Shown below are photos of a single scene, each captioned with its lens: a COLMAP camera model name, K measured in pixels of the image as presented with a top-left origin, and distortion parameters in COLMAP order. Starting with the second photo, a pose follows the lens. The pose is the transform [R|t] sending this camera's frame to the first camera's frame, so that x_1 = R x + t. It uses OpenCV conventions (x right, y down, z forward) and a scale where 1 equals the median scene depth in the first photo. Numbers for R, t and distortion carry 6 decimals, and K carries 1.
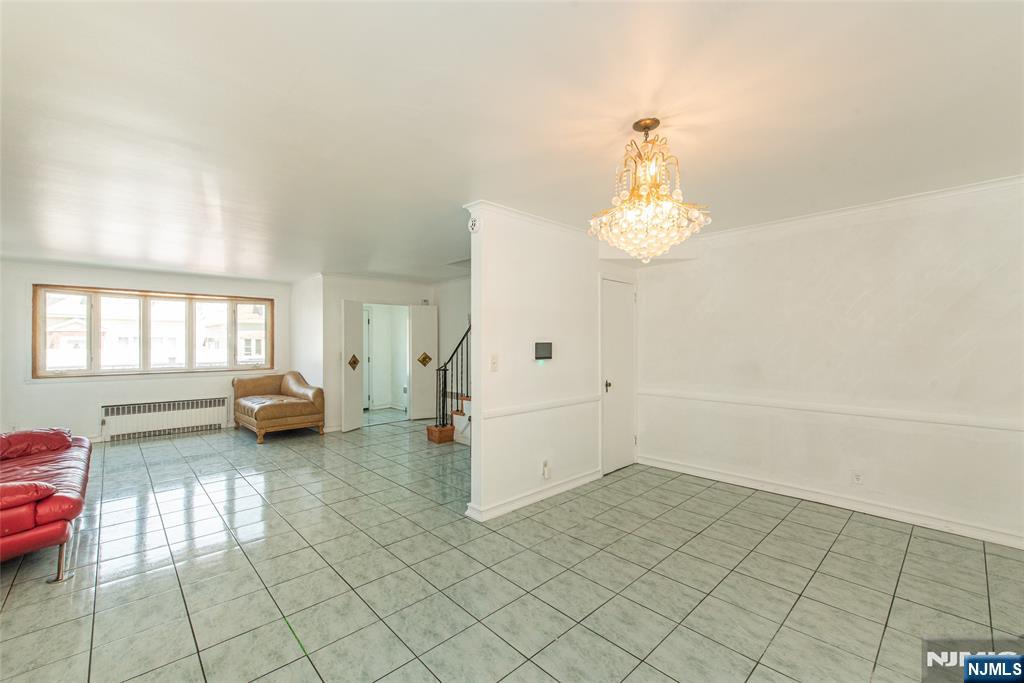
lens RADIAL K [[423.9, 0, 510.2], [0, 423.9, 343.5], [0, 0, 1]] dist [-0.000693, -0.000070]
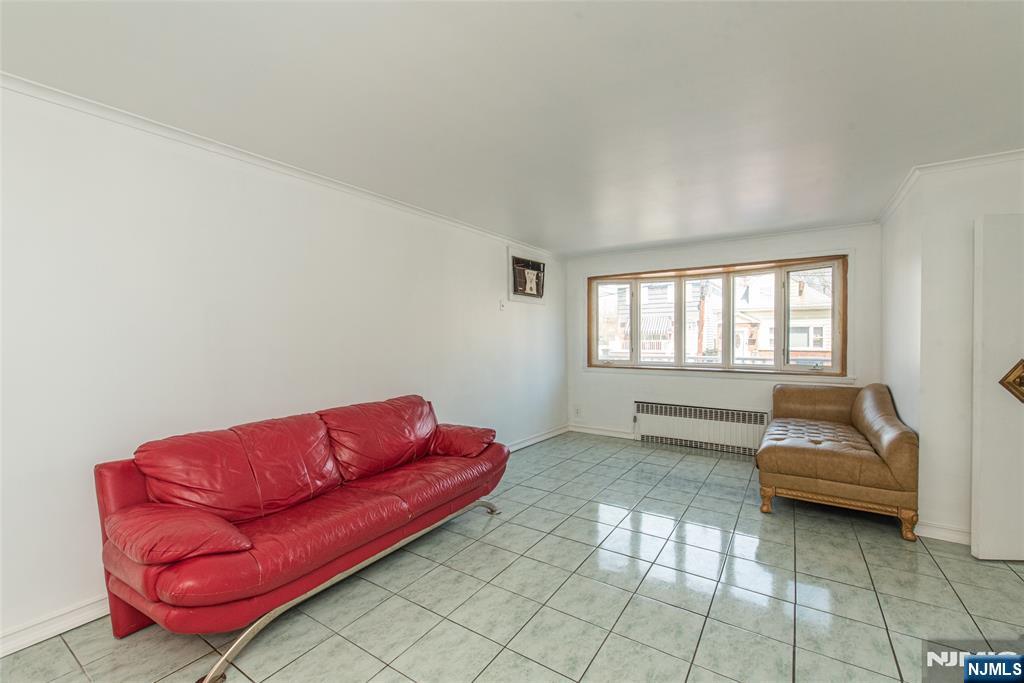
lens RADIAL K [[428.1, 0, 510.0], [0, 428.1, 341.0], [0, 0, 1]] dist [-0.000725, -0.000283]
pose [[0.225478, 0.011023, -0.974186, -0.110547], [0.005165, 0.999908, 0.012509, 0.003409], [0.974235, -0.007852, 0.225400, 0.495930]]
